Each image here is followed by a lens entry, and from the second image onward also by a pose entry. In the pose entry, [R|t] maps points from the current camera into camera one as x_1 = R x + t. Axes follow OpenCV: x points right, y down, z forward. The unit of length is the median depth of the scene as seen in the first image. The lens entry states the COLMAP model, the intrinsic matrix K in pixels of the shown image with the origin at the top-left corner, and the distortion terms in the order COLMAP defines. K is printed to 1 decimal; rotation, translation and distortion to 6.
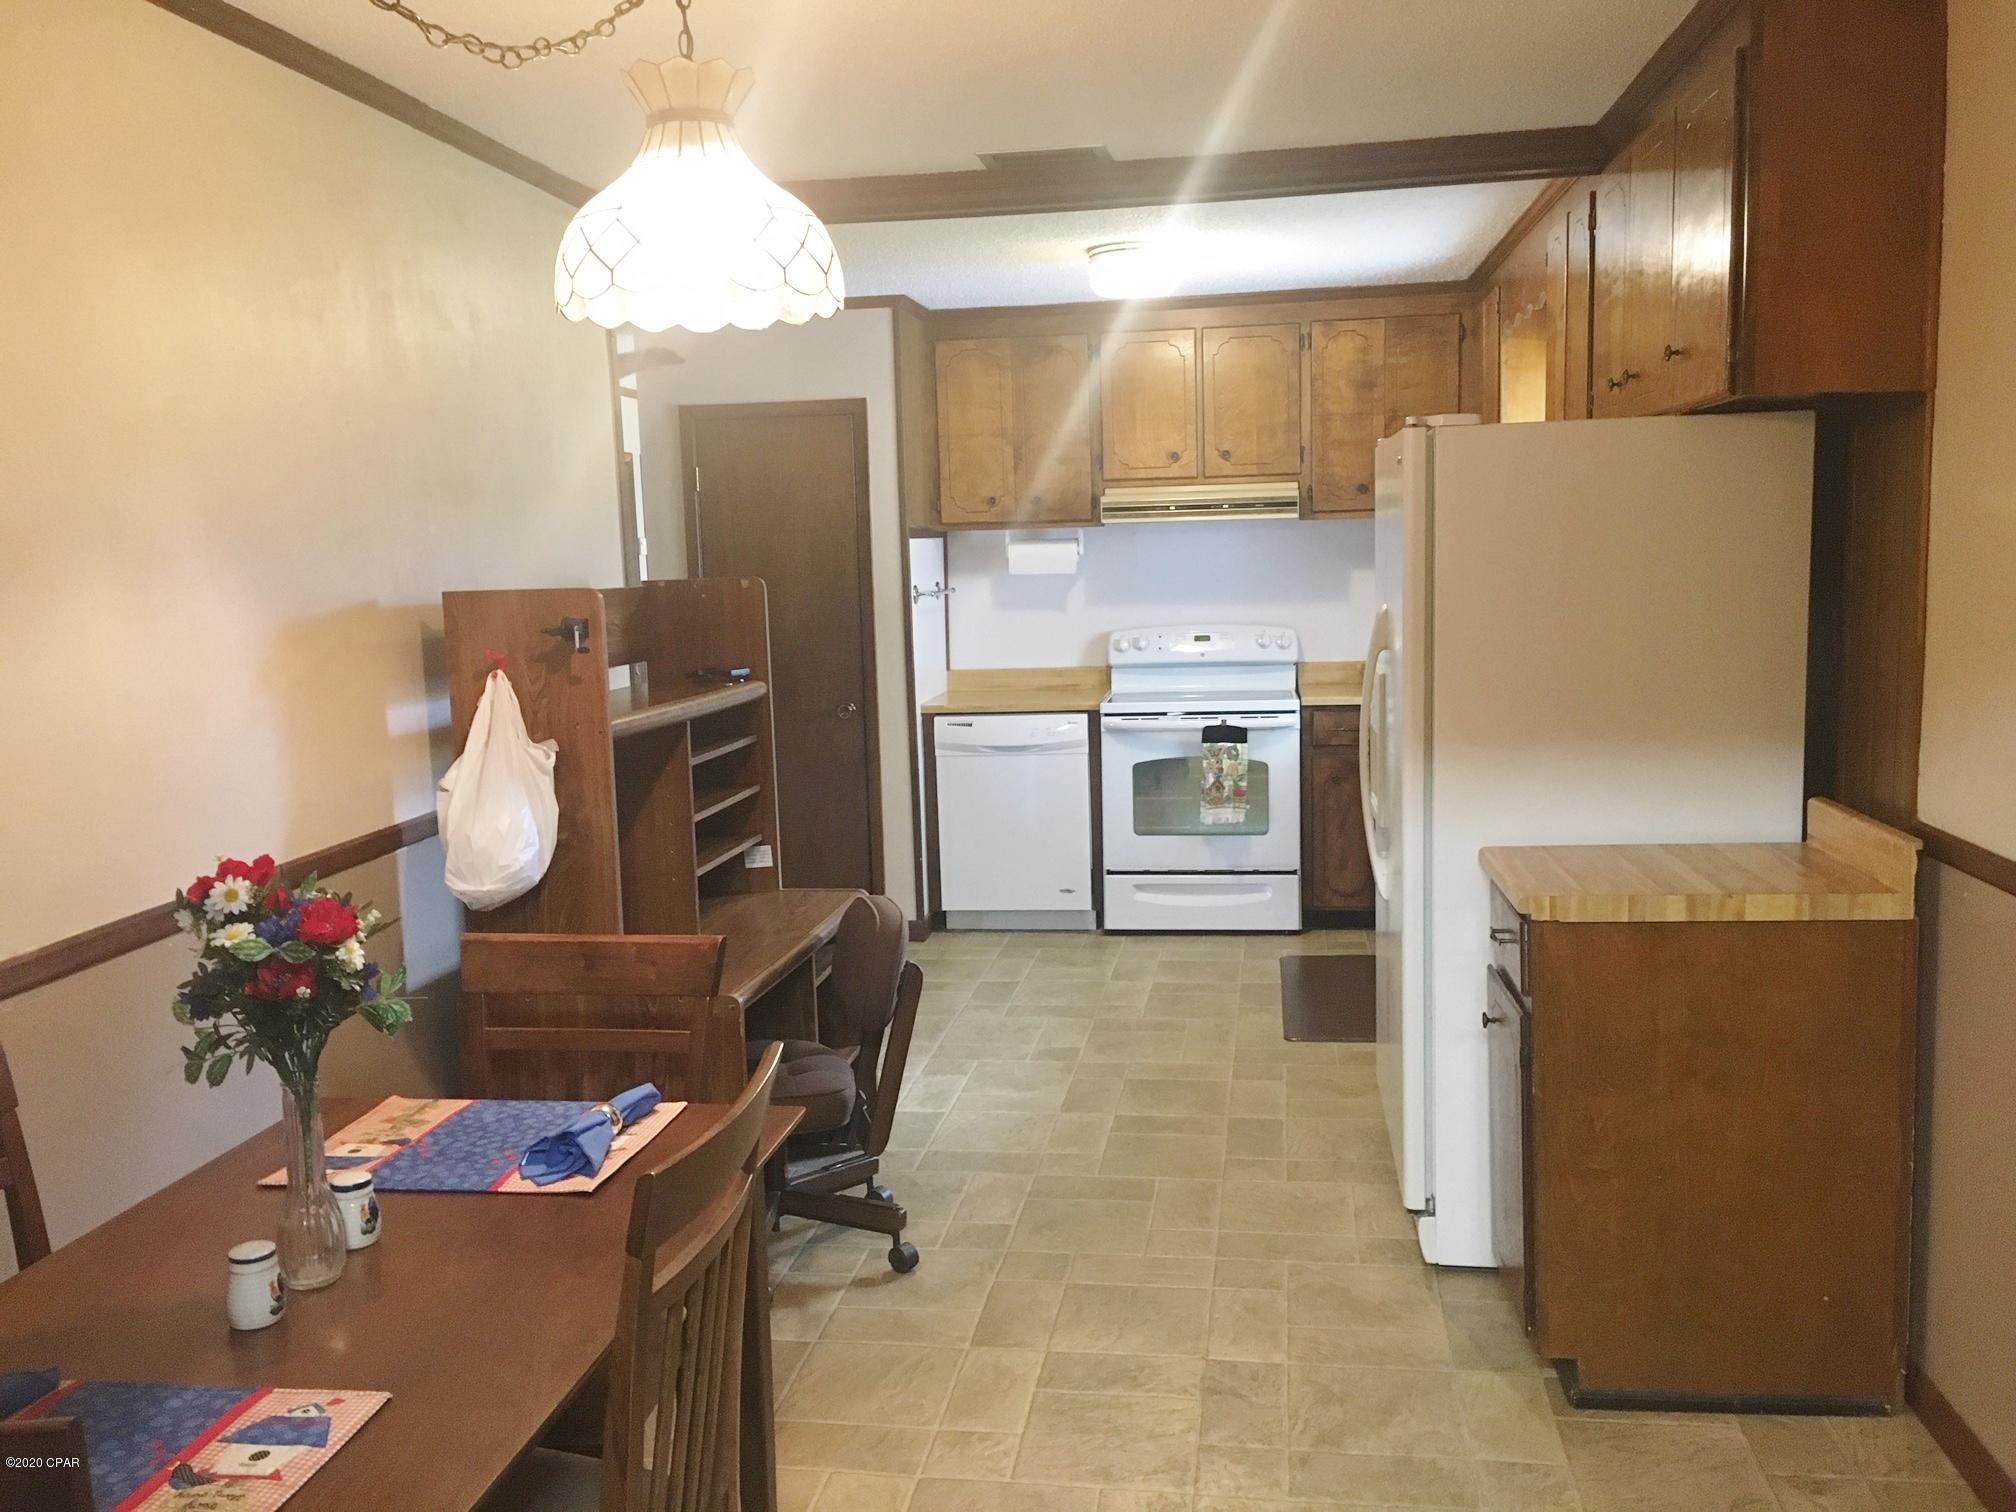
lens RADIAL K [[1709.5, 0, 1005.8], [0, 1709.5, 757.5], [0, 0, 1]] dist [0.056246, -0.002150]
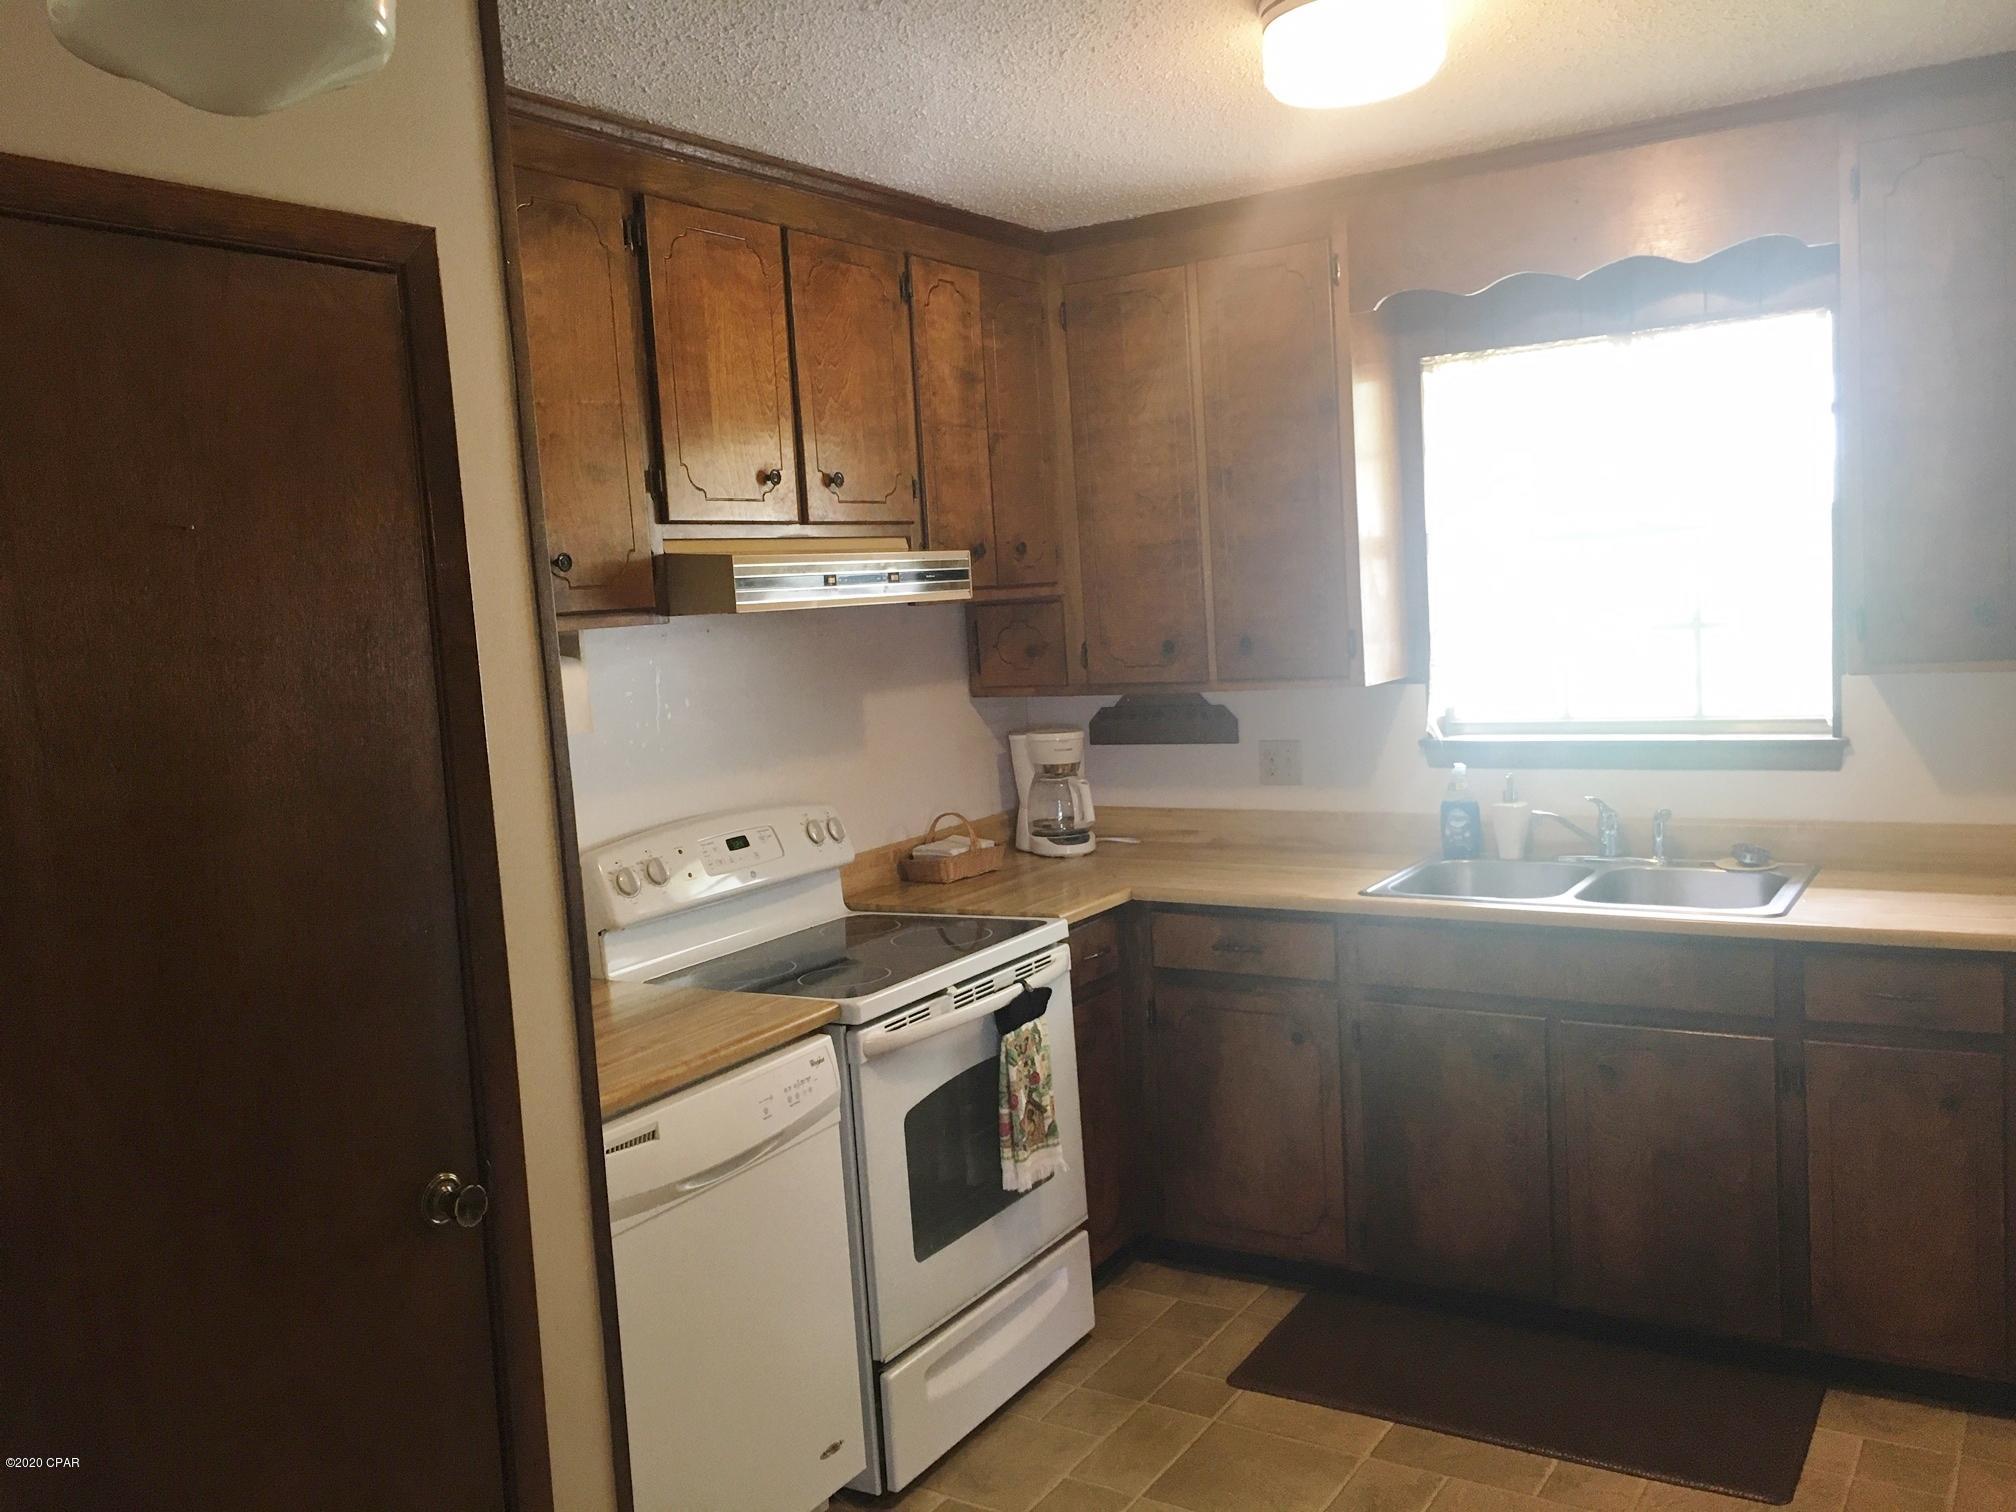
lens RADIAL K [[1717.0, 0, 1003.9], [0, 1717.0, 758.1], [0, 0, 1]] dist [0.064603, -0.077761]
pose [[0.398755, -0.085489, 0.913064, -0.337544], [0.164835, 0.986111, 0.020342, -0.097958], [-0.902122, 0.142394, 0.407309, 0.766307]]
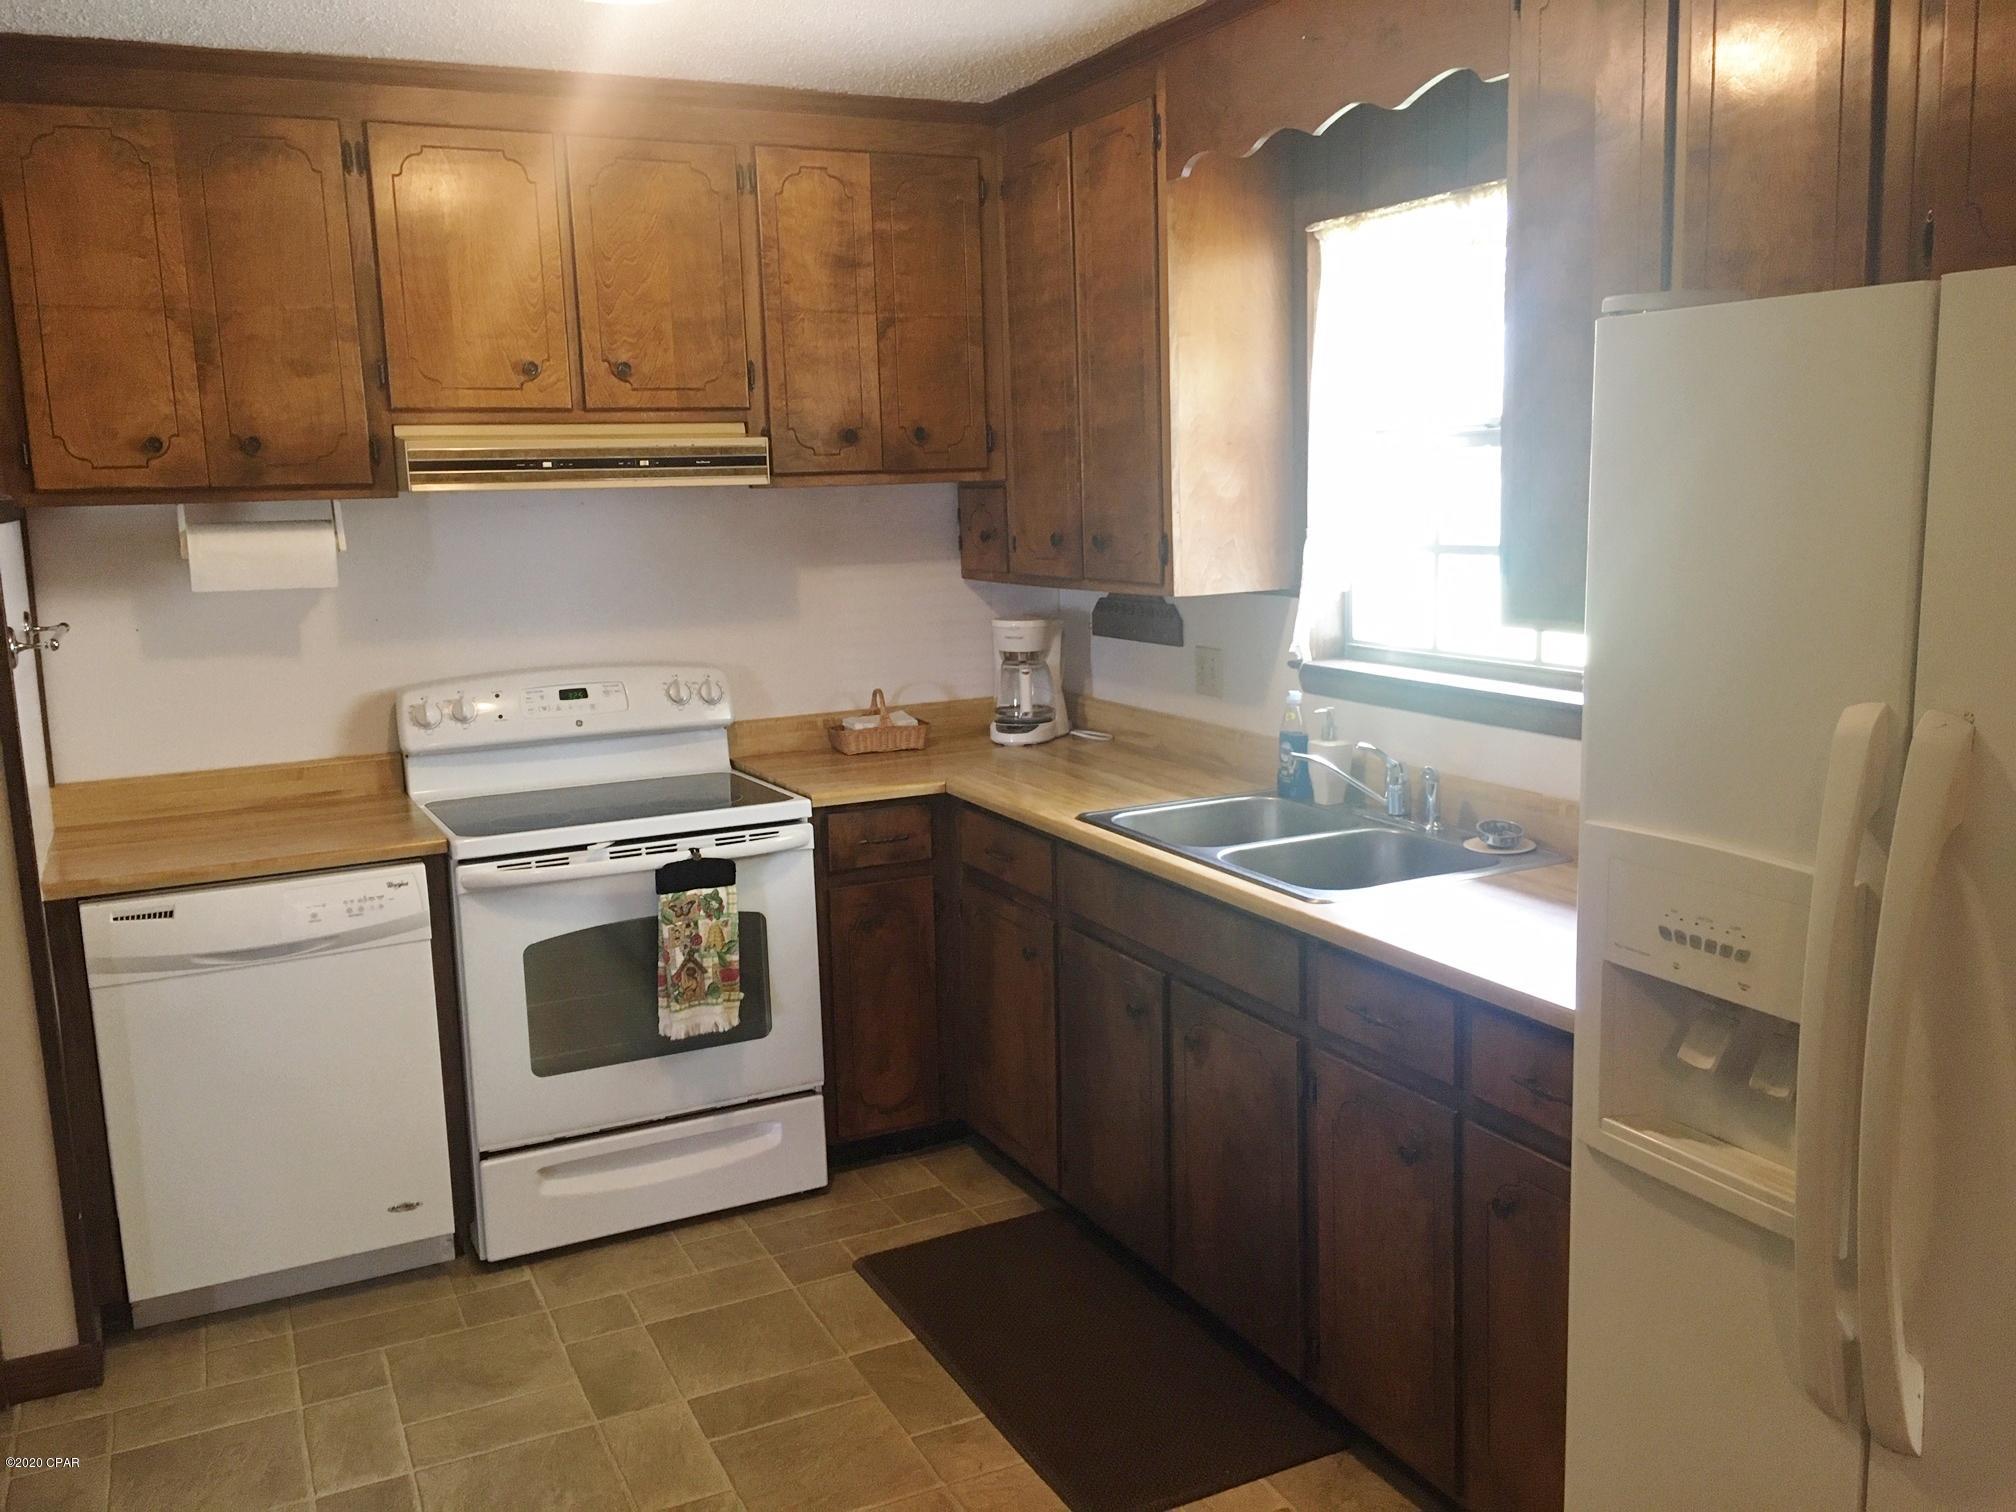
lens RADIAL K [[1712.1, 0, 1008.0], [0, 1712.1, 756.0], [0, 0, 1]] dist [0.076068, -0.114884]
pose [[0.822998, -0.085532, 0.561568, -0.096604], [0.075912, 0.996292, 0.040494, -0.065367], [-0.562949, 0.009303, 0.826439, 0.472293]]
